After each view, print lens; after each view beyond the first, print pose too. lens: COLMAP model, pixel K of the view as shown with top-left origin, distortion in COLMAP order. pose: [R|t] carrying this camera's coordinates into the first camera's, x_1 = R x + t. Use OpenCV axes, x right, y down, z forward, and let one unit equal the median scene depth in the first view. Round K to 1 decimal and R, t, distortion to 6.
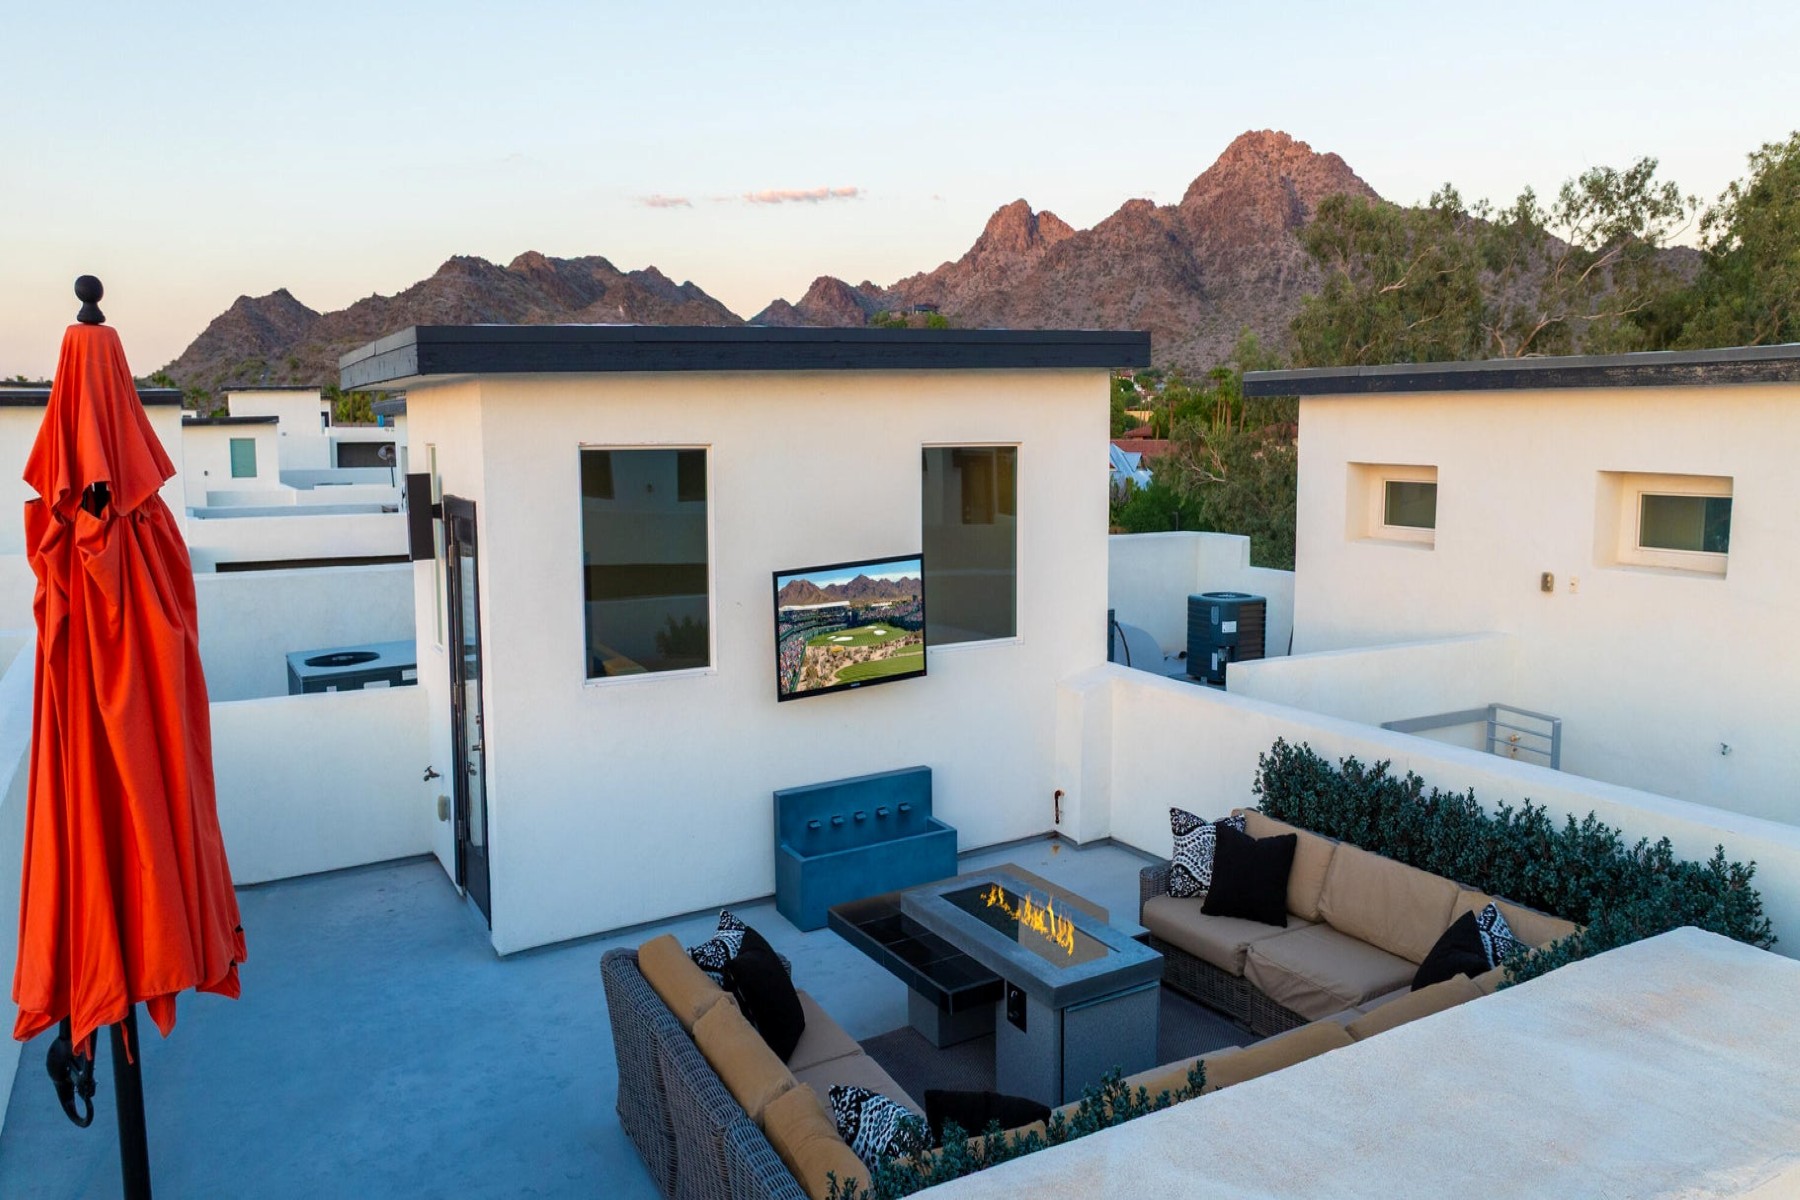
lens RADIAL K [[1283.4, 0, 900.0], [0, 1283.4, 600.0], [0, 0, 1]] dist [-0.005741, -0.000720]
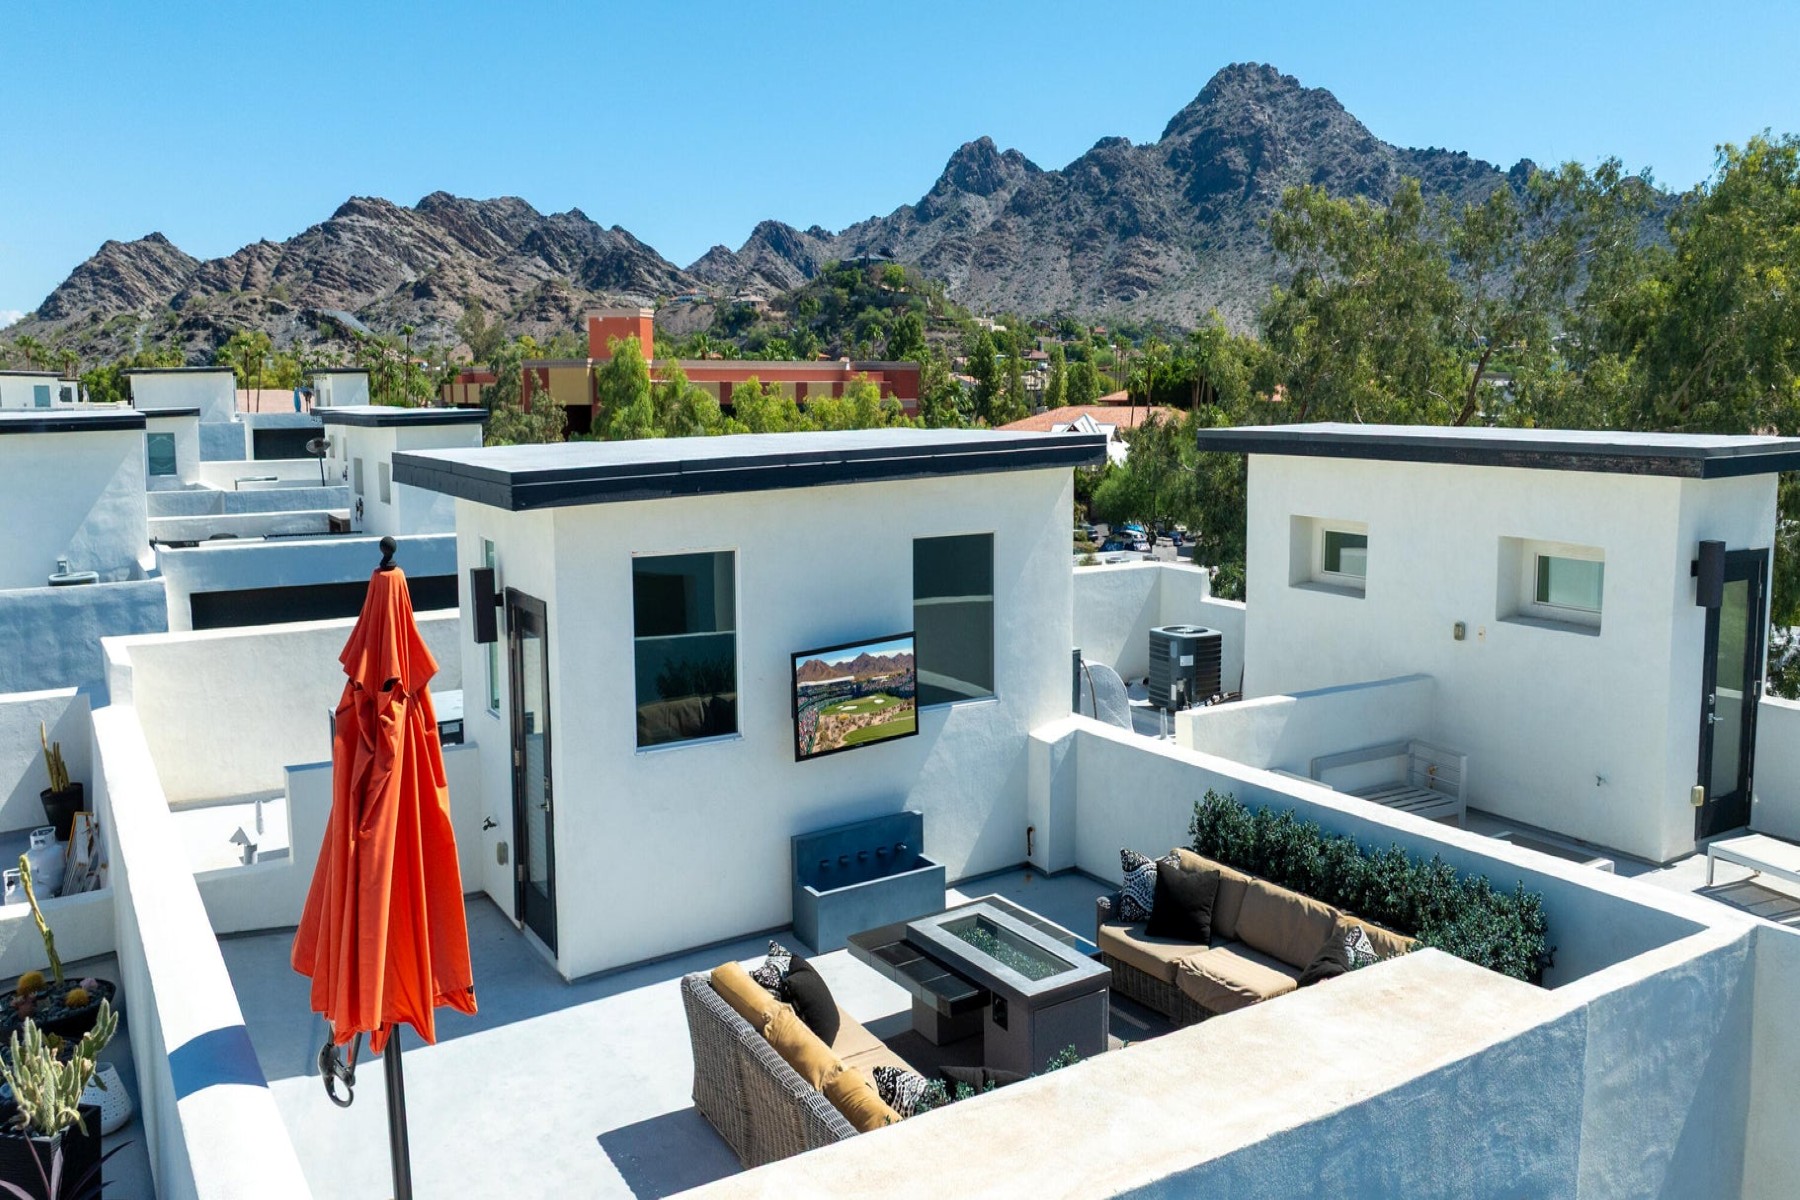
lens RADIAL K [[1418.8, 0, 917.4], [0, 1418.8, 572.0], [0, 0, 1]] dist [0.001193, 0.001130]
pose [[0.998969, -0.007000, 0.044861, -0.038578], [0.007125, 0.999971, -0.002633, -0.090066], [-0.044841, 0.002950, 0.998990, -0.313113]]
